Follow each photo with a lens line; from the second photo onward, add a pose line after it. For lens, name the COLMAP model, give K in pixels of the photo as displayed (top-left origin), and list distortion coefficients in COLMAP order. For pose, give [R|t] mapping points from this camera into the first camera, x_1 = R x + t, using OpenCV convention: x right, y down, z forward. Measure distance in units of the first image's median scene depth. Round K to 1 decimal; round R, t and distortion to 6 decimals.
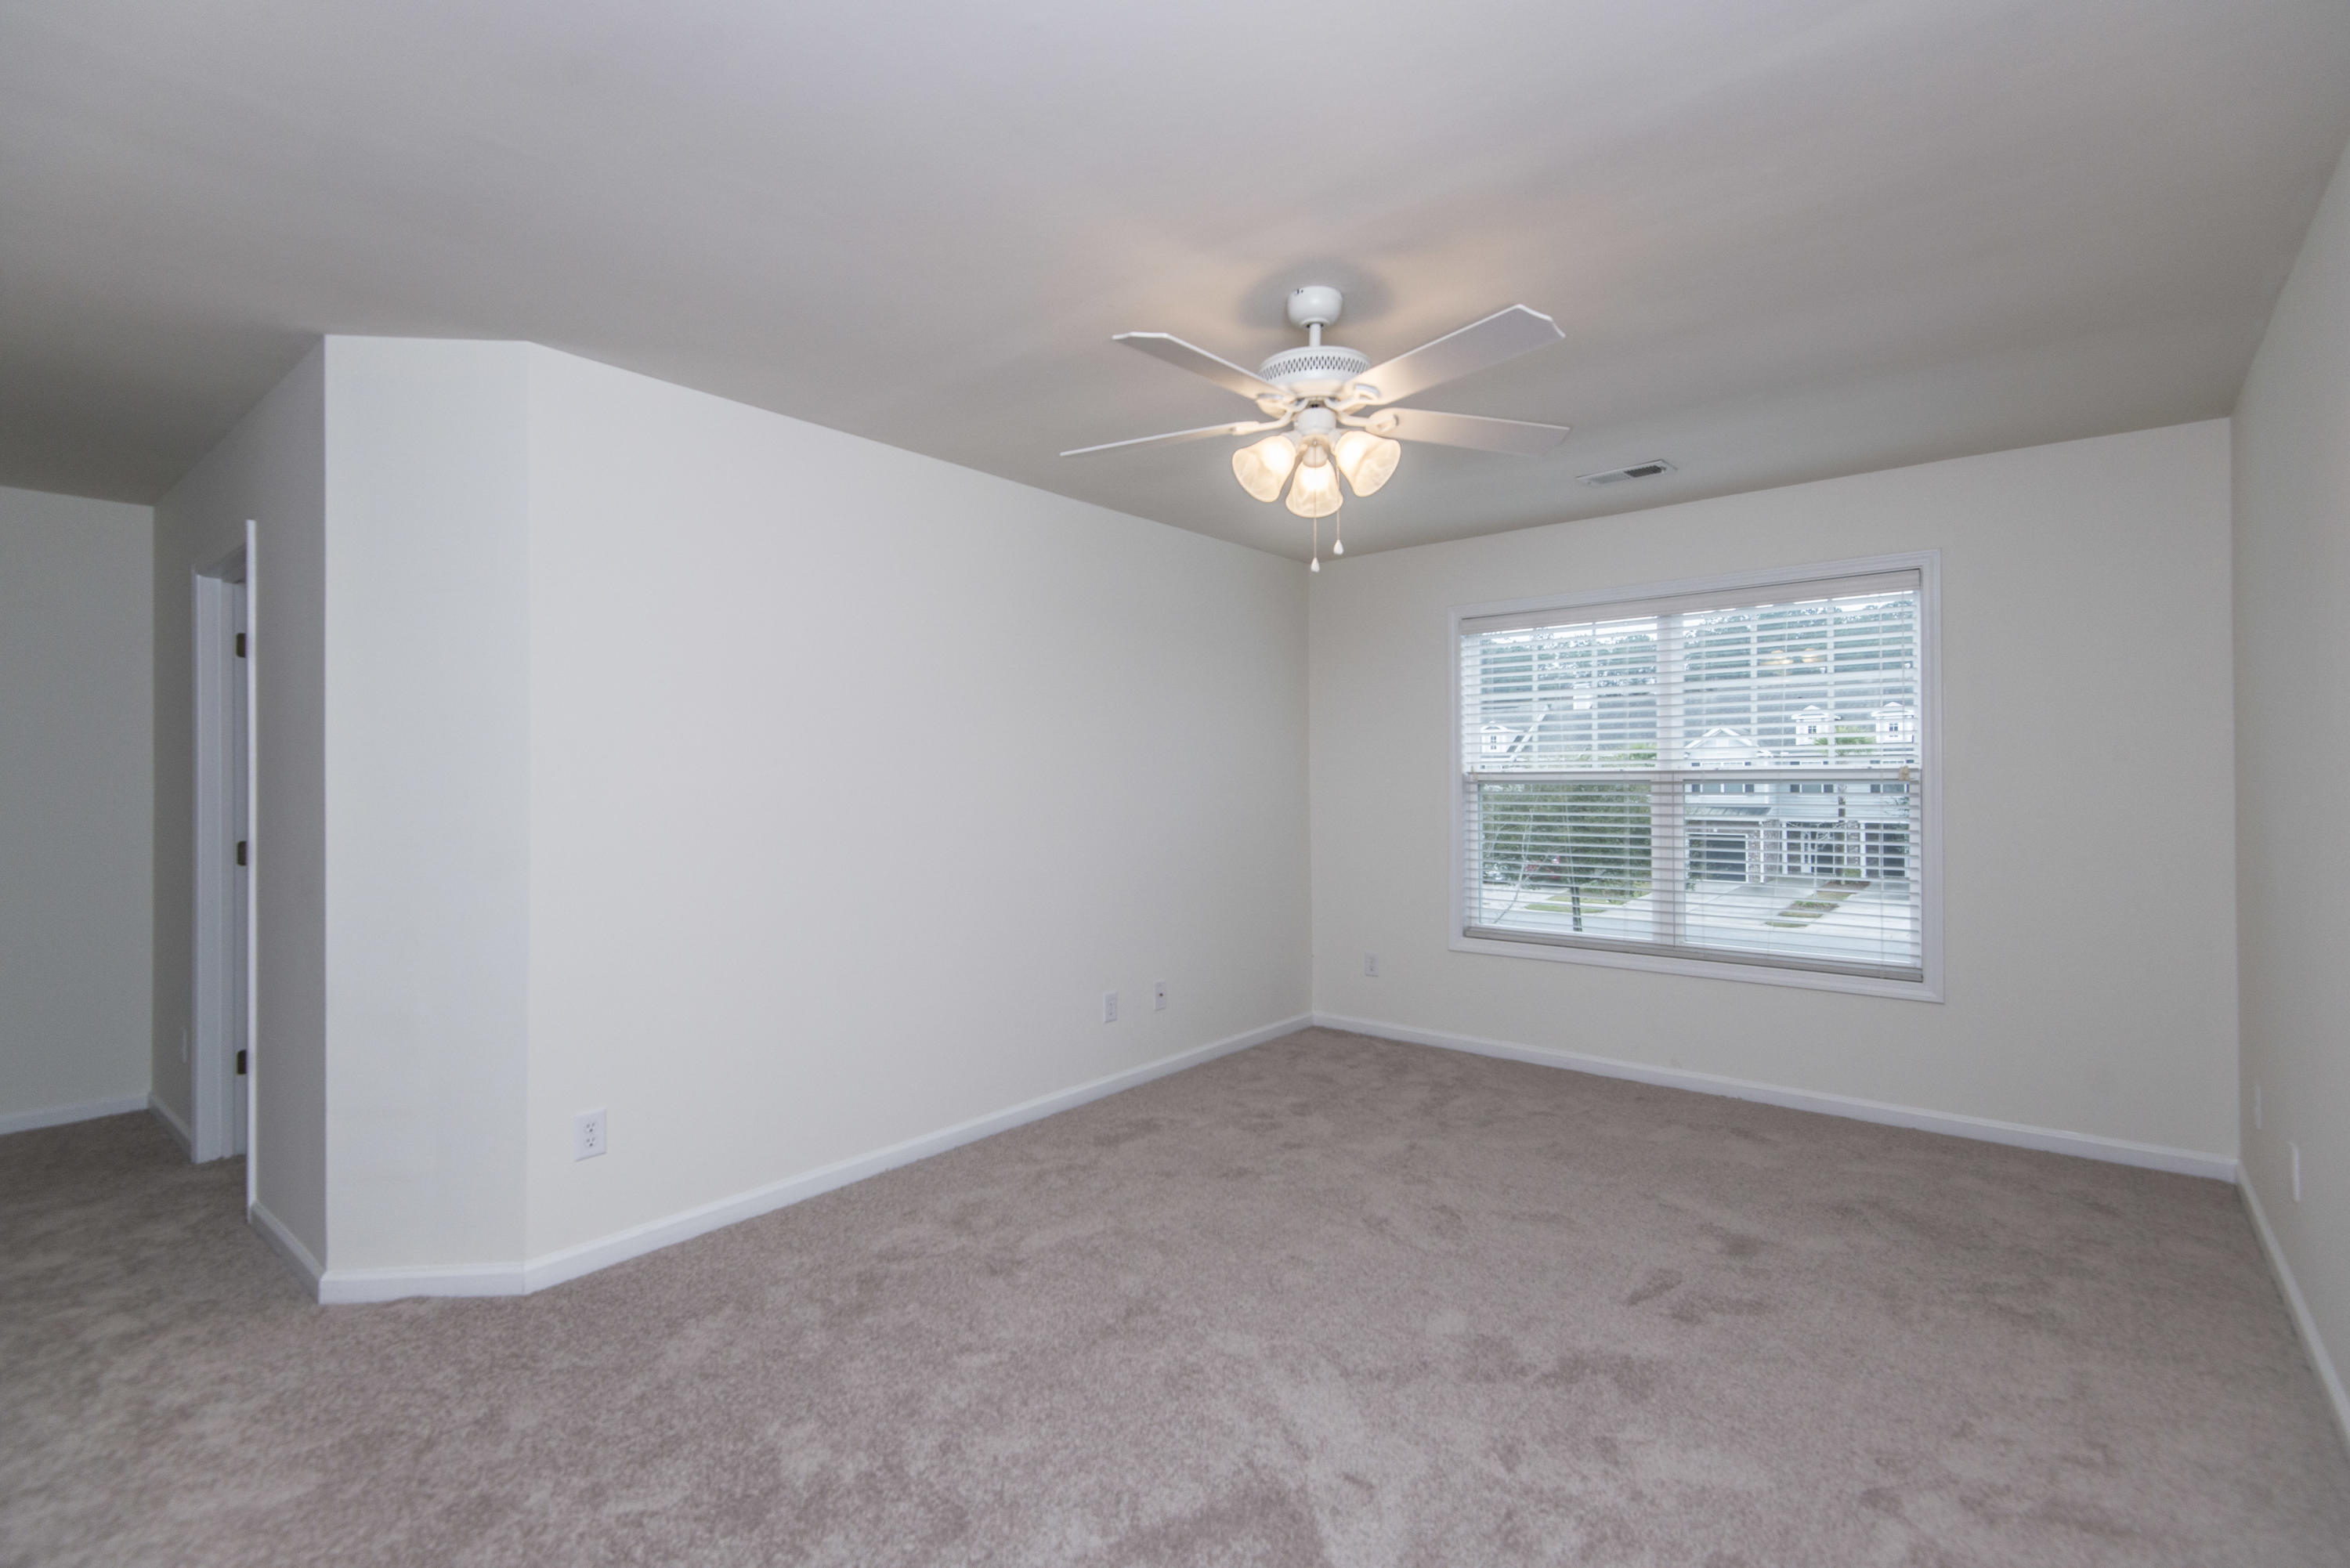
lens RADIAL K [[1061.5, 0, 1170.5], [0, 1061.5, 773.2], [0, 0, 1]] dist [0.038410, -0.026446]
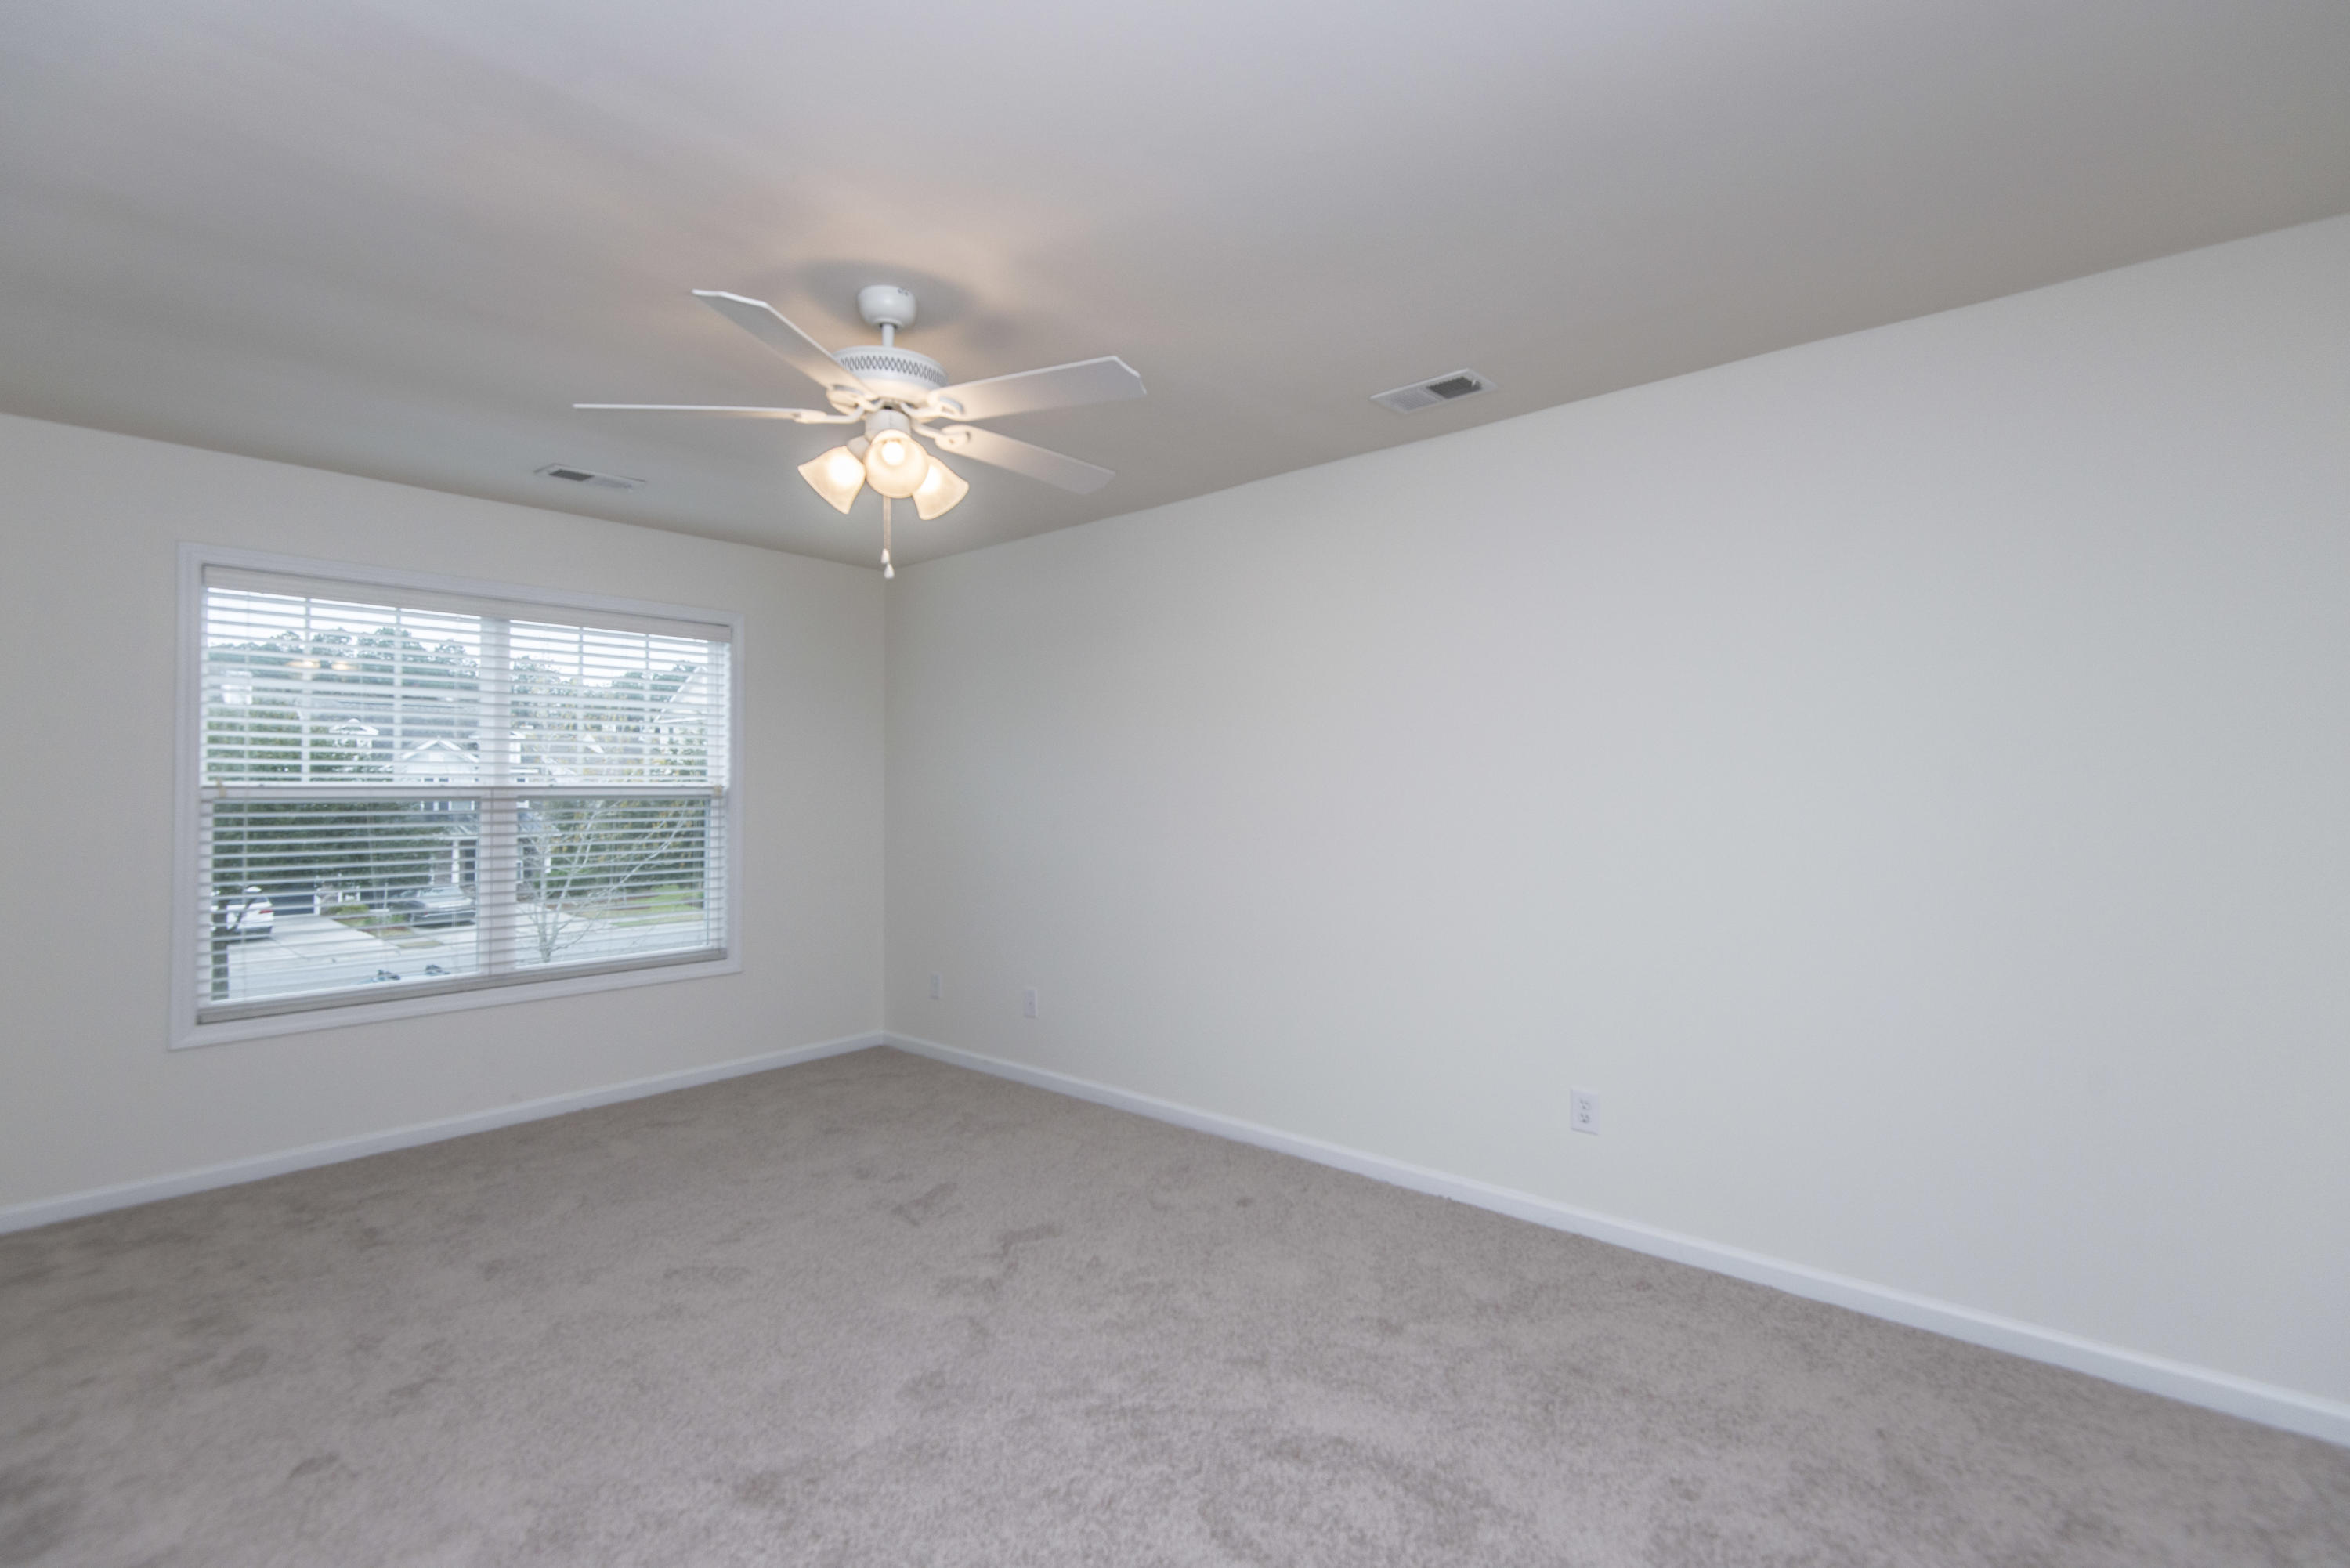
lens RADIAL K [[1068.9, 0, 1159.7], [0, 1068.9, 775.6], [0, 0, 1]] dist [0.031120, -0.014624]
pose [[0.030165, 0.019345, 0.999358, -0.505583], [-0.002873, 0.999810, -0.019267, 0.005262], [-0.999541, -0.002290, 0.030215, 0.441398]]
